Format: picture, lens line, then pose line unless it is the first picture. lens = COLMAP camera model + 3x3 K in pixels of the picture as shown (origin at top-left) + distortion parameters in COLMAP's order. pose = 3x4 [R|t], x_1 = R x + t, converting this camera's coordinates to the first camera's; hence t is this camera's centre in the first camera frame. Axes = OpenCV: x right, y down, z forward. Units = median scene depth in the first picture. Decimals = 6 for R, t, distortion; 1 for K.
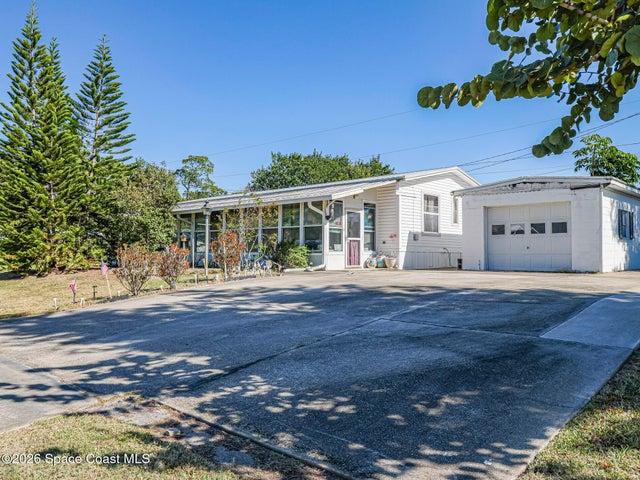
lens RADIAL K [[496.9, 0, 319.5], [0, 496.9, 258.8], [0, 0, 1]] dist [-0.002306, -0.000672]
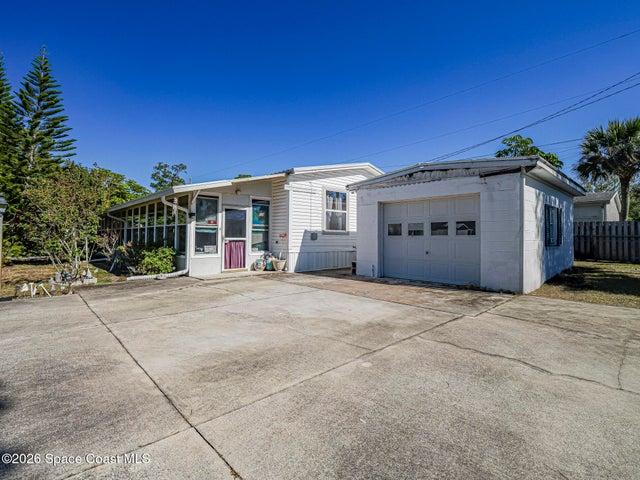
lens RADIAL K [[305.1, 0, 320.0], [0, 305.1, 240.0], [0, 0, 1]] dist [-0.013801, -0.000757]
pose [[0.997425, 0.004287, -0.071595, 0.260970], [-0.004506, 0.999986, -0.002905, -0.037264], [0.071581, 0.003221, 0.997430, 0.460735]]
